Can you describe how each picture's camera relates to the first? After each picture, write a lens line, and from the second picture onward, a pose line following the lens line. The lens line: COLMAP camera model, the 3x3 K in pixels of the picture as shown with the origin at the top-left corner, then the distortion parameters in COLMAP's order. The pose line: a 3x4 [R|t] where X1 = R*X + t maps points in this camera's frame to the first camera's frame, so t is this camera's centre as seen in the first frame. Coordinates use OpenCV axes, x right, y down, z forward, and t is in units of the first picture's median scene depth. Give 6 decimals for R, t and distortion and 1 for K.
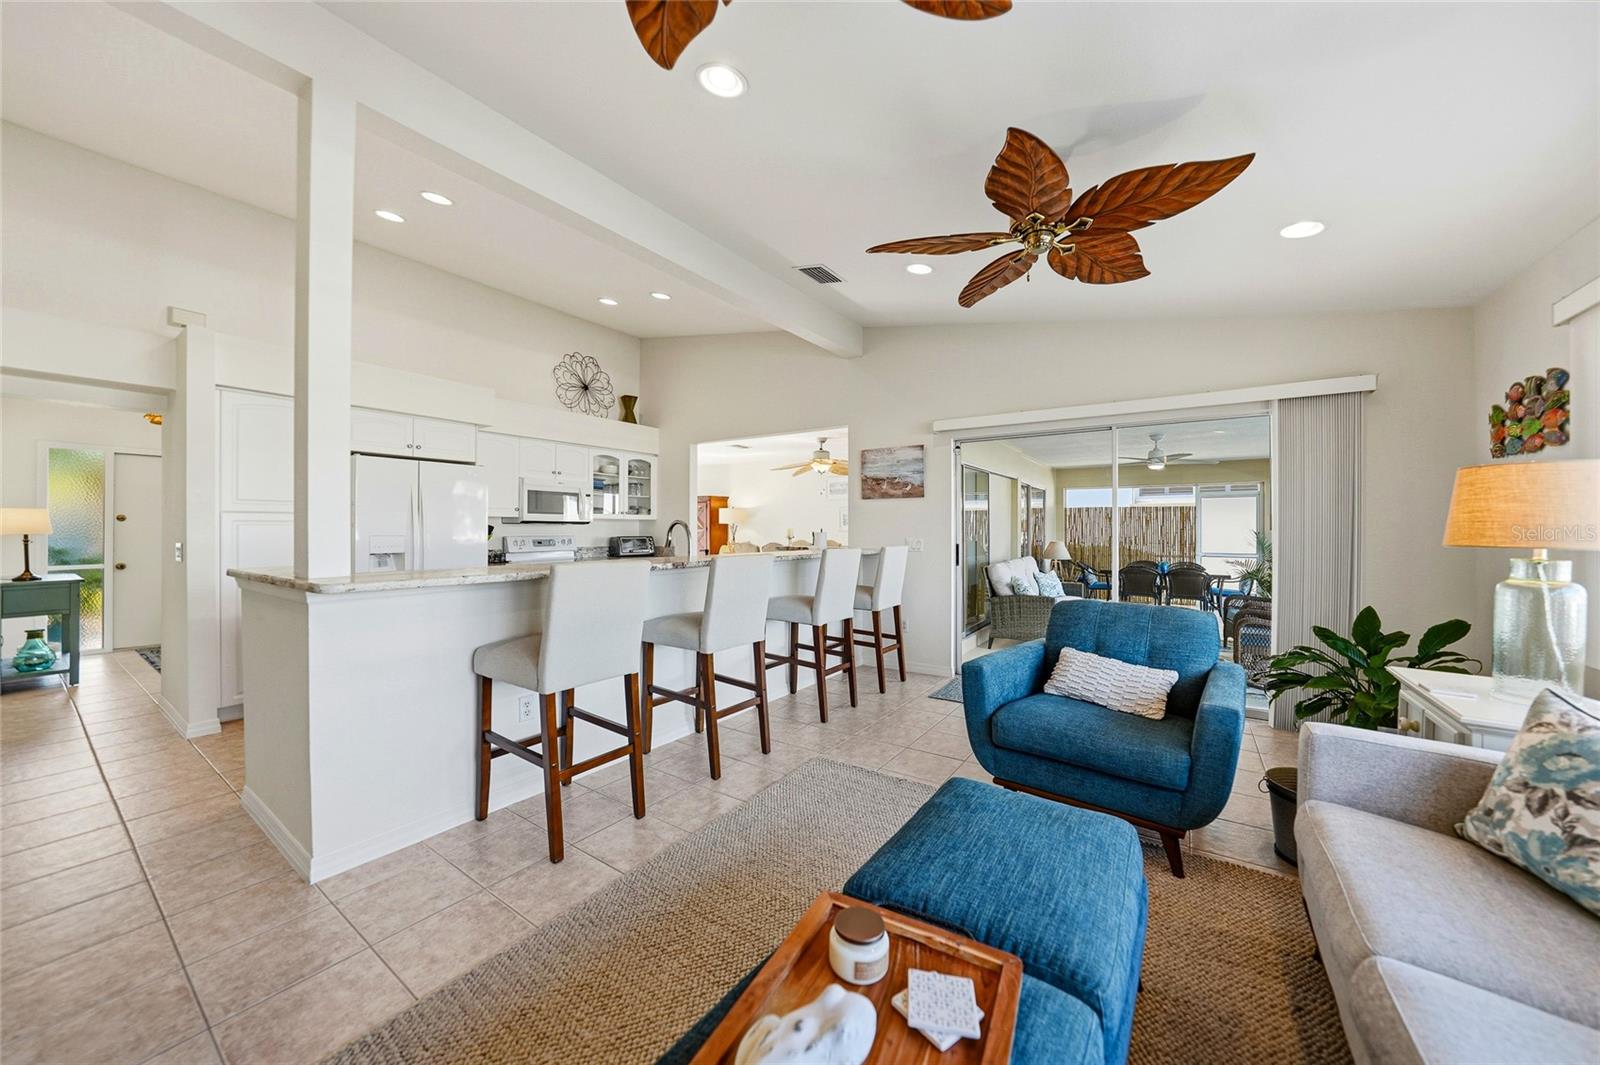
lens RADIAL K [[564.7, 0, 807.8], [0, 564.7, 527.9], [0, 0, 1]] dist [-0.020686, 0.004093]
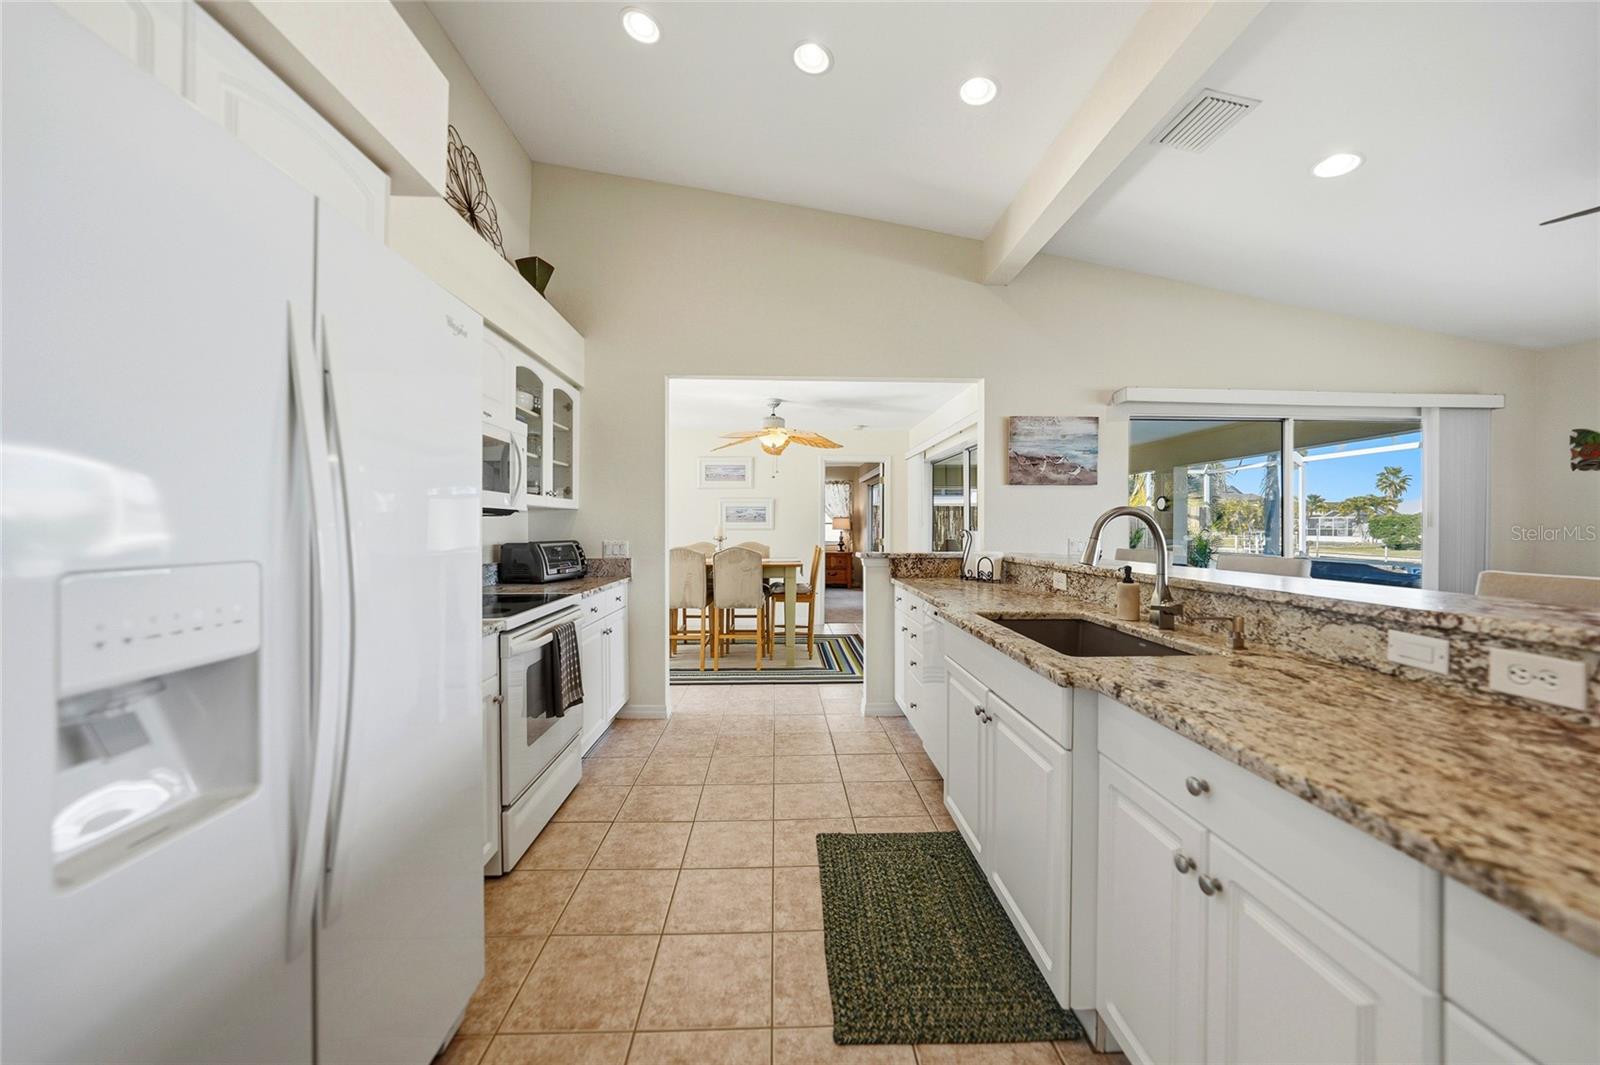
lens RADIAL K [[564.7, 0, 803.2], [0, 564.7, 527.9], [0, 0, 1]] dist [-0.020686, 0.004093]
pose [[0.807132, -0.000958, 0.590371, -0.558353], [-0.001390, 0.999993, 0.003523, 0.001407], [-0.590370, -0.003665, 0.807124, 0.608017]]
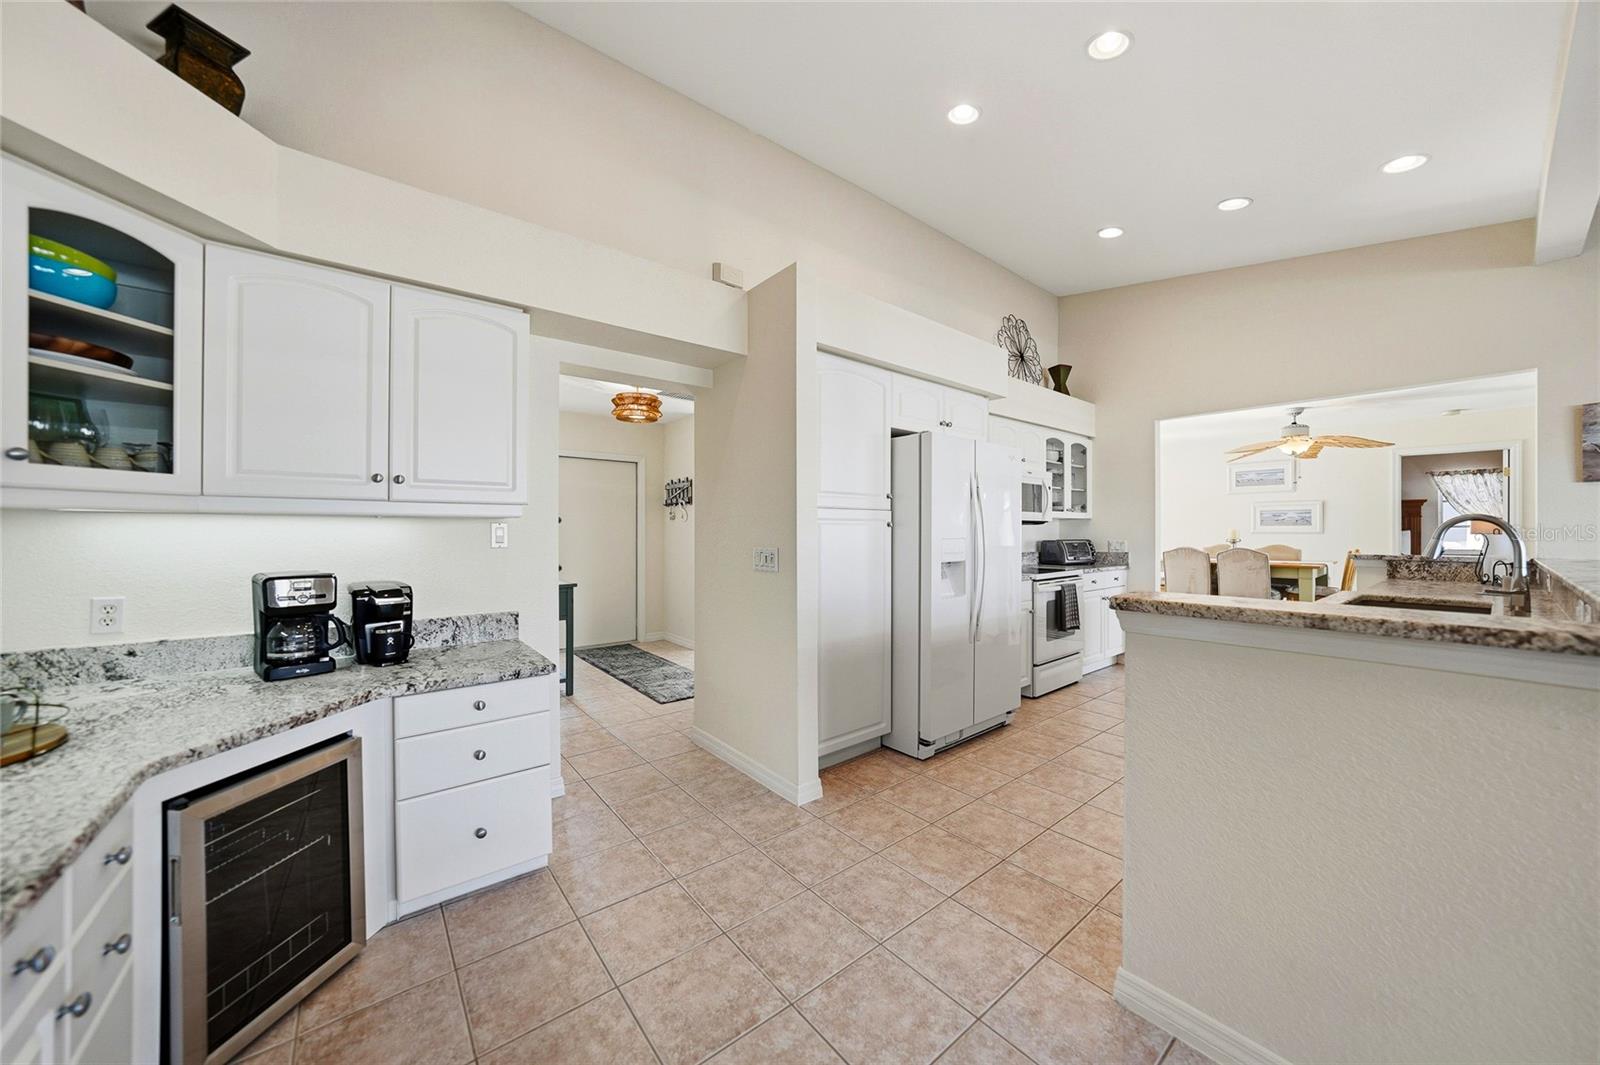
lens RADIAL K [[564.7, 0, 800.9], [0, 564.7, 530.5], [0, 0, 1]] dist [-0.020686, 0.004093]
pose [[0.955471, 0.000367, -0.295086, -0.579385], [-0.000104, 1.000000, 0.000906, 0.002398], [0.295087, -0.000835, 0.955470, 0.160920]]
